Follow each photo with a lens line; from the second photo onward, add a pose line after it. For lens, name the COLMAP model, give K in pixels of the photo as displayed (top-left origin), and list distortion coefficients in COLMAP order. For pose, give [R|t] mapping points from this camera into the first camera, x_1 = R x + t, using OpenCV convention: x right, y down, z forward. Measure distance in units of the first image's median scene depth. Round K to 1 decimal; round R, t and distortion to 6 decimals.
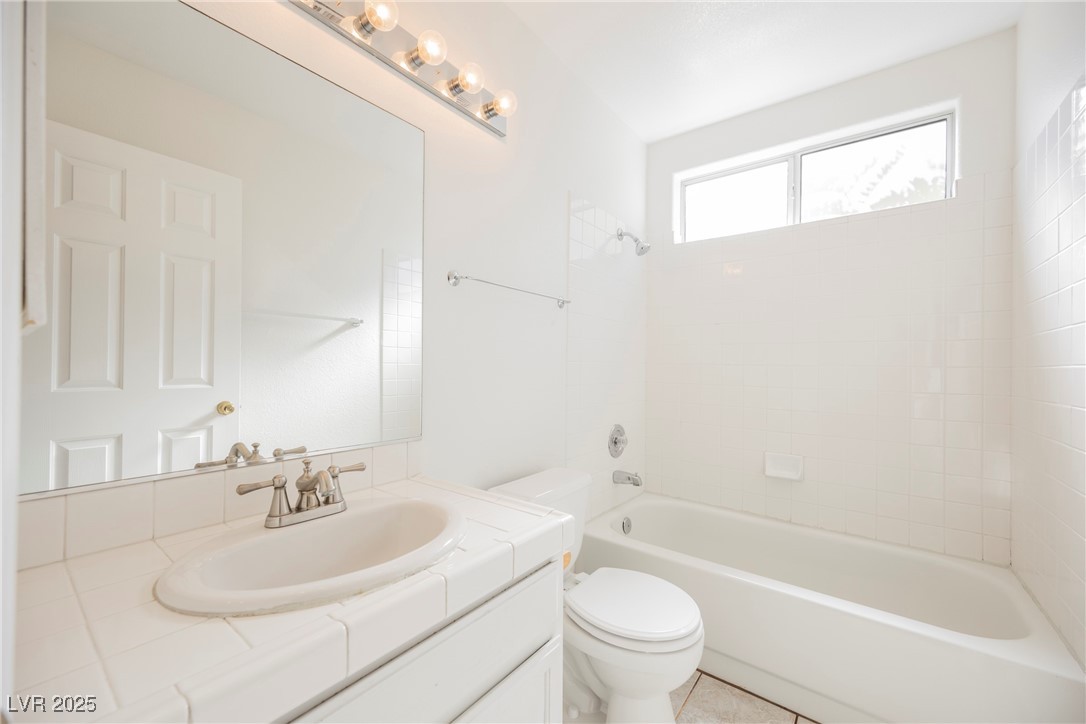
lens RADIAL K [[424.9, 0, 543.9], [0, 424.9, 360.4], [0, 0, 1]] dist [-0.000883, 0.000007]
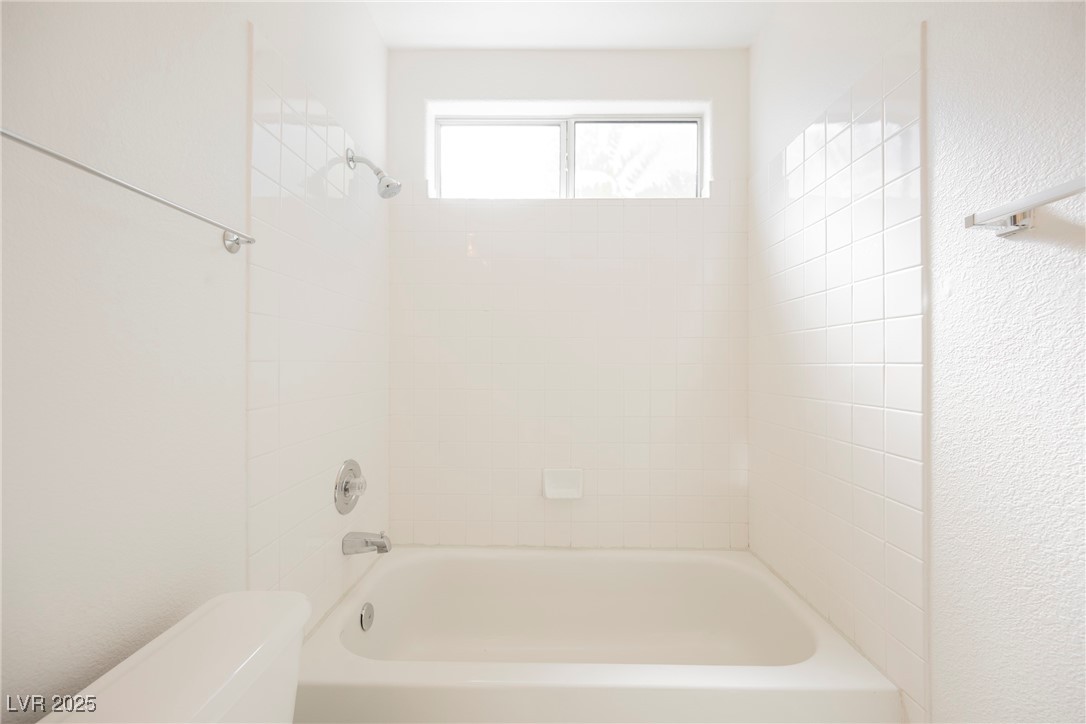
lens RADIAL K [[424.9, 0, 543.9], [0, 424.9, 360.4], [0, 0, 1]] dist [-0.000883, 0.000007]
pose [[0.797488, -0.008418, 0.603277, 0.026782], [0.000759, 0.999916, 0.012950, -0.005295], [-0.603335, -0.009870, 0.797427, 0.343660]]
